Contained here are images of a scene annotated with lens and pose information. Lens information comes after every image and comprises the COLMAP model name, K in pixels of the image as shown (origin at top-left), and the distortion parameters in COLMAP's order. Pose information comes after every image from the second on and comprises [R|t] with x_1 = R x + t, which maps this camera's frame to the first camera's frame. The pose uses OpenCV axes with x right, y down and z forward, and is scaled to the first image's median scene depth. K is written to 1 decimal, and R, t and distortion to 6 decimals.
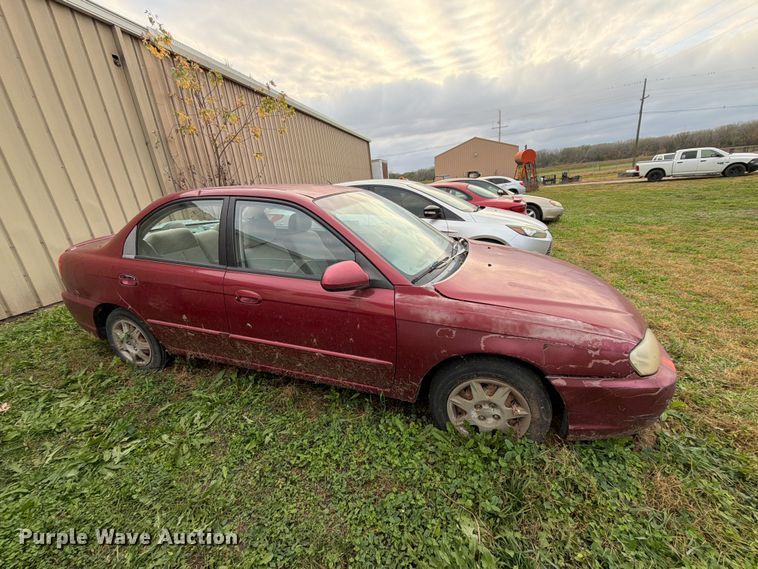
lens RADIAL K [[301.0, 0, 377.4], [0, 301.0, 285.6], [0, 0, 1]] dist [0.001839, -0.000199]
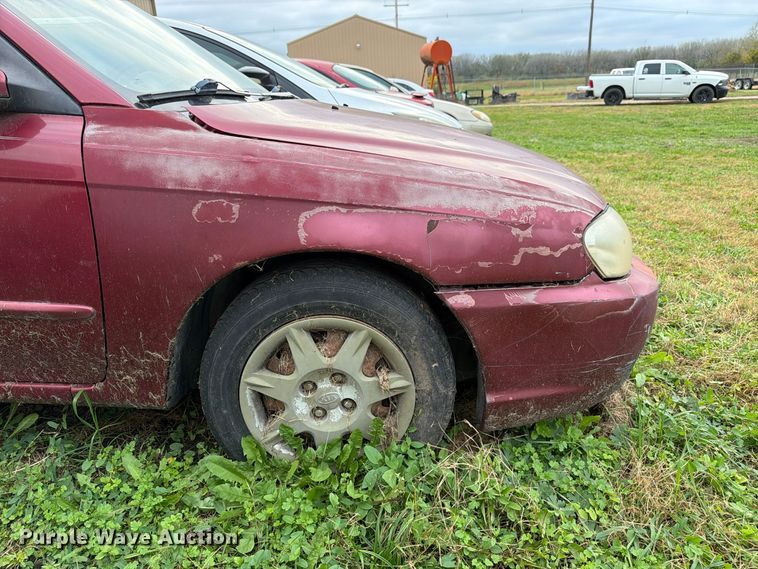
lens RADIAL K [[537.8, 0, 375.7], [0, 537.8, 289.6], [0, 0, 1]] dist [0.048944, -0.060701]
pose [[0.947655, -0.050669, 0.315249, 0.189763], [0.047448, 0.998713, 0.017890, 0.254266], [-0.315750, -0.001996, 0.948840, 0.218927]]
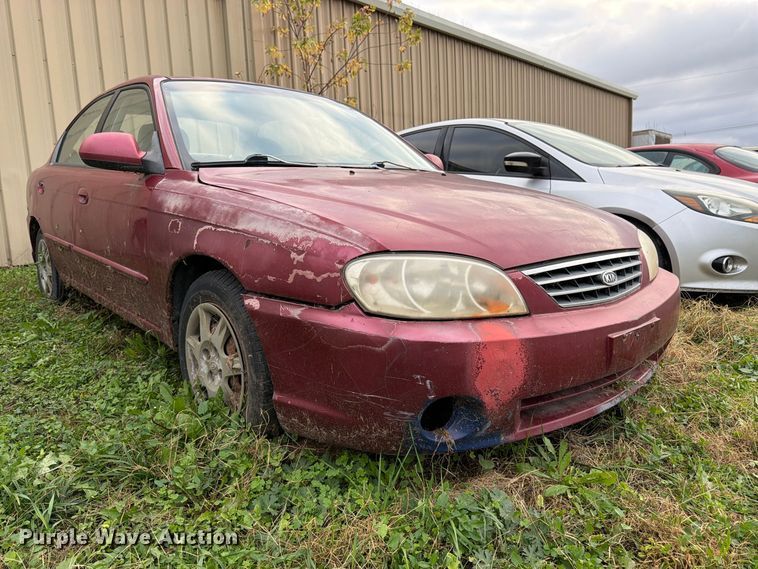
lens RADIAL K [[543.6, 0, 379.8], [0, 543.6, 282.2], [0, 0, 1]] dist [0.008001, -0.004636]
pose [[0.870486, 0.128823, -0.475035, 1.209267], [-0.196277, 0.975935, -0.095011, 0.299946], [0.451364, 0.175944, 0.874822, 0.139193]]
